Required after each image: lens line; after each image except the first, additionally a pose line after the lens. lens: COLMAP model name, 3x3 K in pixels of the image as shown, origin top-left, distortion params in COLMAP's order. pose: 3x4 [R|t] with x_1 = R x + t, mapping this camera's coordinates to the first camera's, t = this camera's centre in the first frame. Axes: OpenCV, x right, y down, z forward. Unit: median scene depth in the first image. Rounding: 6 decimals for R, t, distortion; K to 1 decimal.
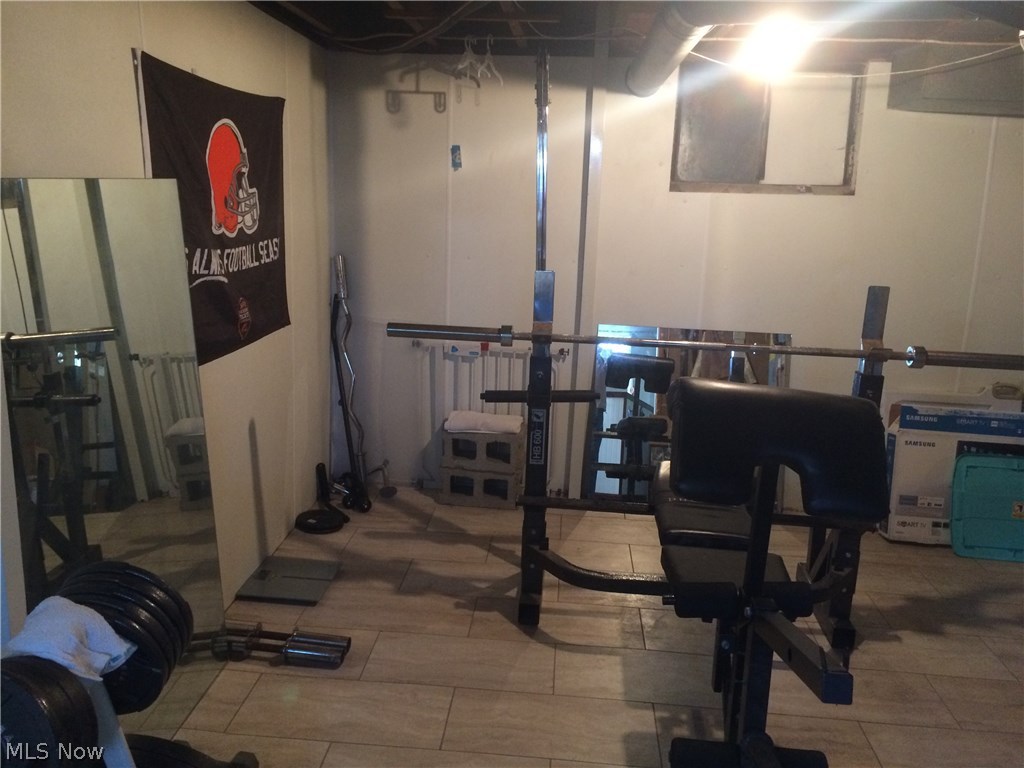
lens RADIAL K [[877.2, 0, 512.0], [0, 877.2, 384.0], [0, 0, 1]] dist [0.075885, -0.114326]
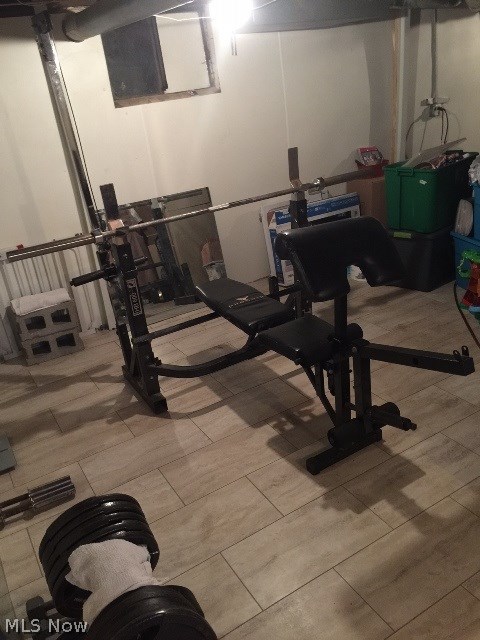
lens RADIAL K [[544.6, 0, 240.0], [0, 544.6, 320.0], [0, 0, 1]] dist [0.096742, -0.147720]
pose [[0.804861, -0.353006, 0.477059, -0.252962], [0.258898, 0.932185, 0.252987, -0.082230], [-0.534013, -0.080110, 0.841672, 0.113707]]
